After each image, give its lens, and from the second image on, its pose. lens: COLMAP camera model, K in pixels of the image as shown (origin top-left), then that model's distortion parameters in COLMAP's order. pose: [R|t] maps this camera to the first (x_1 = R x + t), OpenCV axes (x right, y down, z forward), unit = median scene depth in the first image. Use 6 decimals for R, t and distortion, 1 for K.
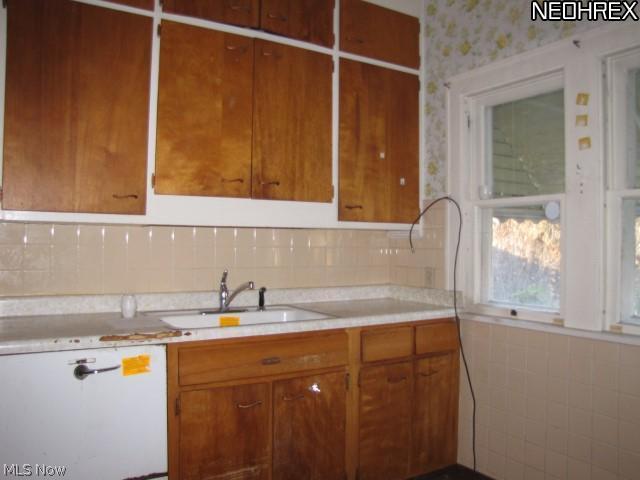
lens RADIAL K [[538.7, 0, 320.2], [0, 538.7, 241.2], [0, 0, 1]] dist [-0.152106, 0.075527]
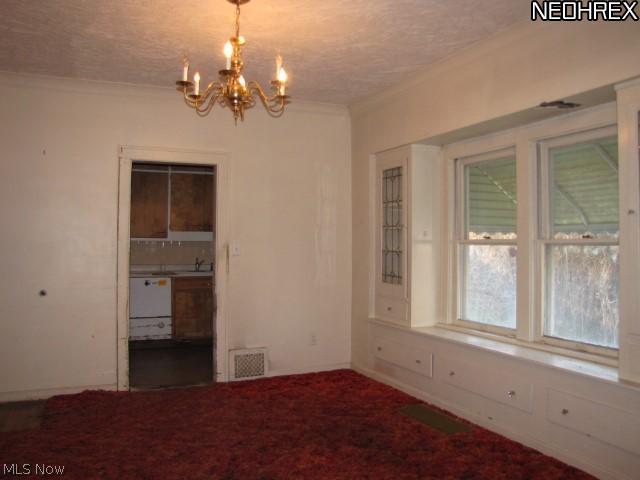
lens RADIAL K [[538.7, 0, 320.9], [0, 538.7, 244.1], [0, 0, 1]] dist [-0.152106, 0.075527]
pose [[0.992137, -0.009927, -0.124759, 0.963319], [0.010021, 0.999950, 0.000126, -0.005967], [0.124751, -0.001375, 0.992187, -2.005160]]
